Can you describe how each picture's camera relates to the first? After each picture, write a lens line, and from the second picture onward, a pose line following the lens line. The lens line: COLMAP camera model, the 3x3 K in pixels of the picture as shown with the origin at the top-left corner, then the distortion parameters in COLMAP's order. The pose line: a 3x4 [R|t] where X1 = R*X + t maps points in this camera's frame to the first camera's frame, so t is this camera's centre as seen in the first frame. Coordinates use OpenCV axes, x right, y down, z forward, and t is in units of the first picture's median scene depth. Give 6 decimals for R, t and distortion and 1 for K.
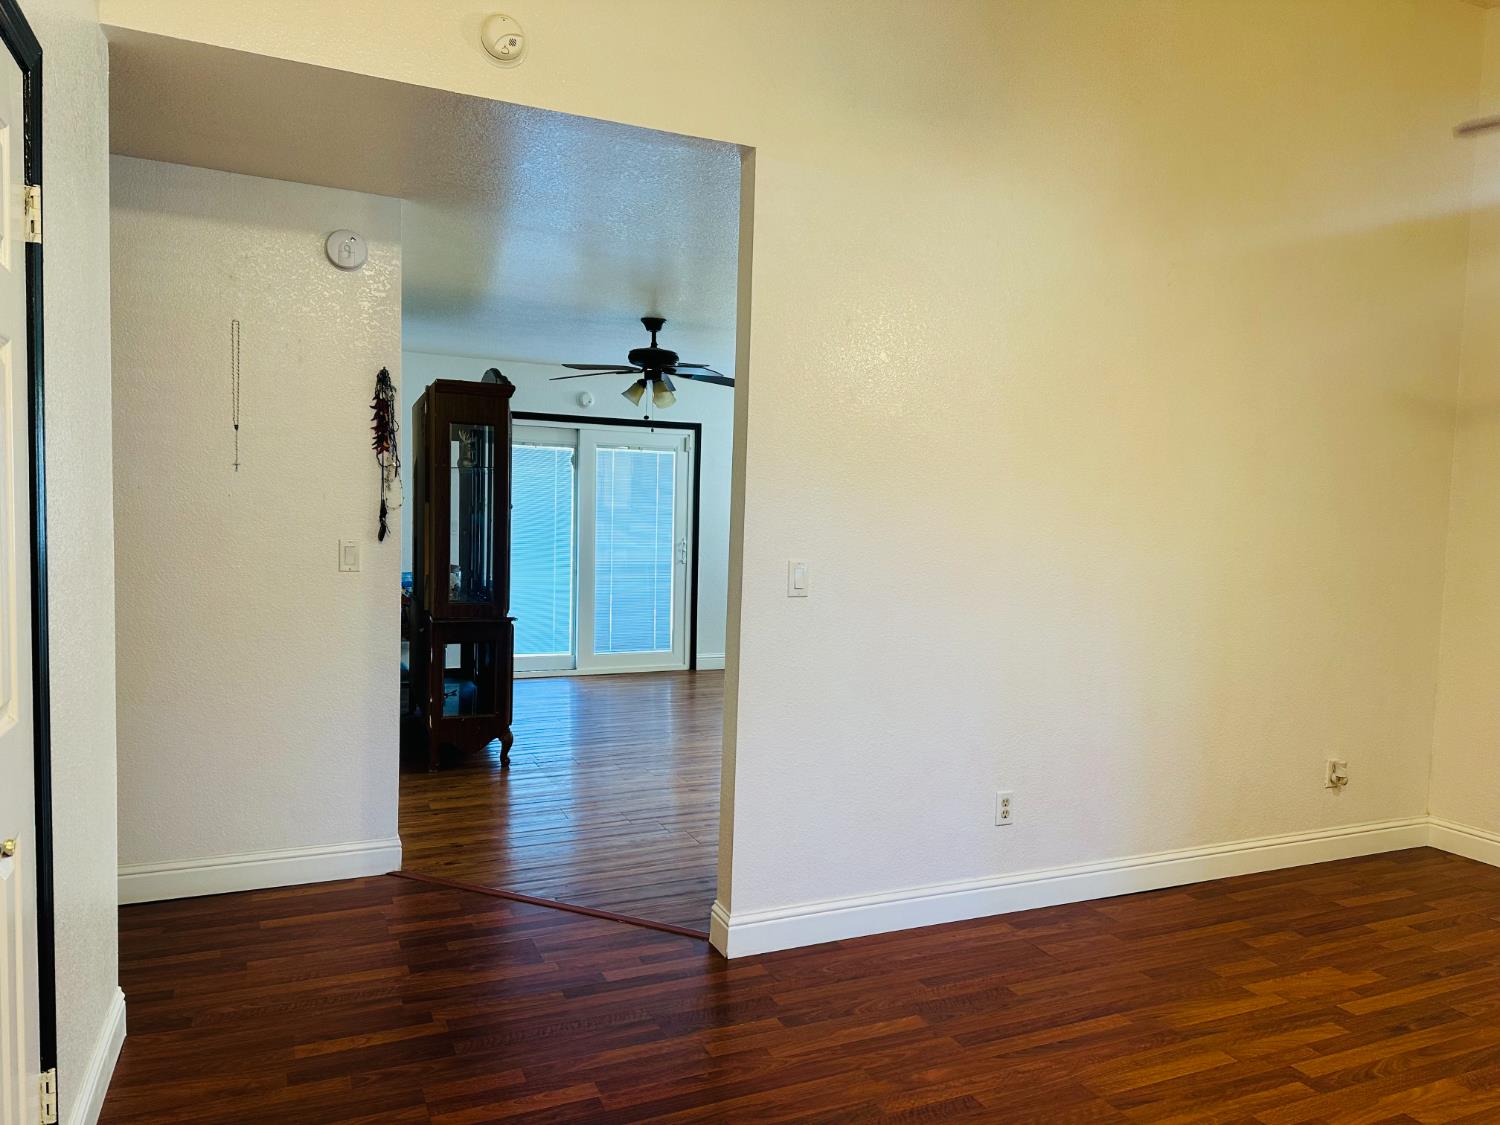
lens RADIAL K [[1068.4, 0, 742.5], [0, 1068.4, 564.3], [0, 0, 1]] dist [0.019484, -0.024320]
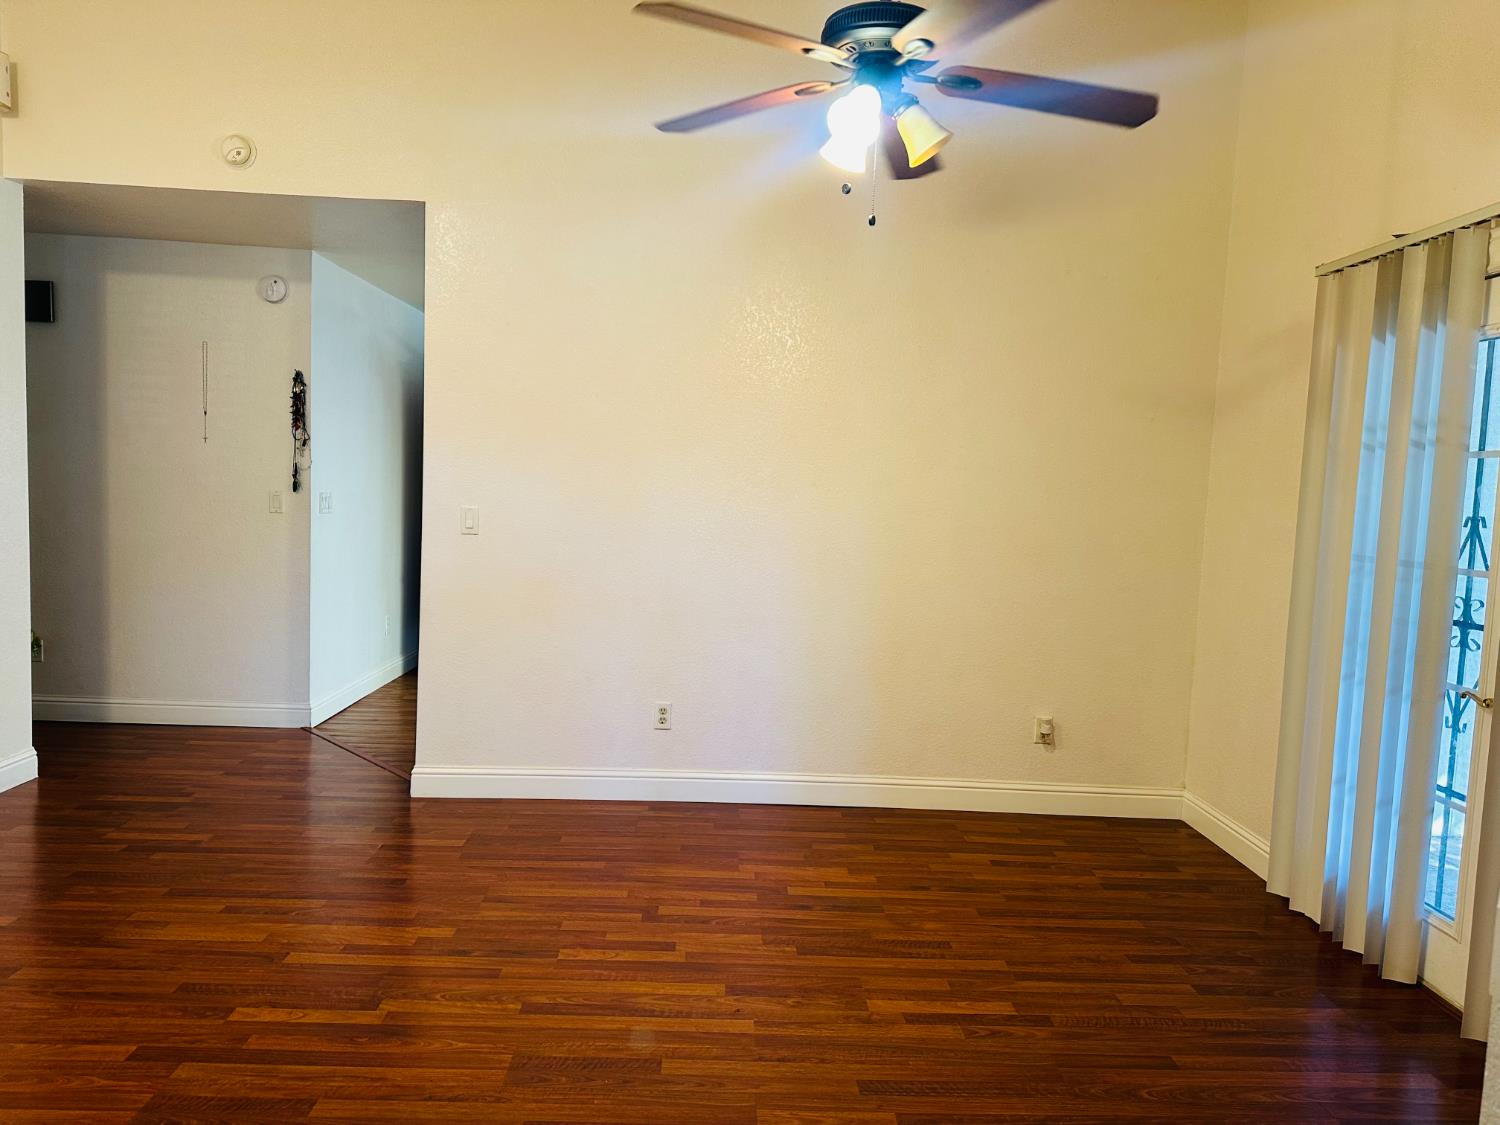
lens RADIAL K [[1068.4, 0, 762.0], [0, 1068.4, 561.1], [0, 0, 1]] dist [0.019484, -0.024320]
pose [[0.925100, 0.037133, -0.377904, 0.845418], [-0.034095, 0.999310, 0.014729, 0.030532], [0.378190, -0.000741, 0.925728, -0.092964]]
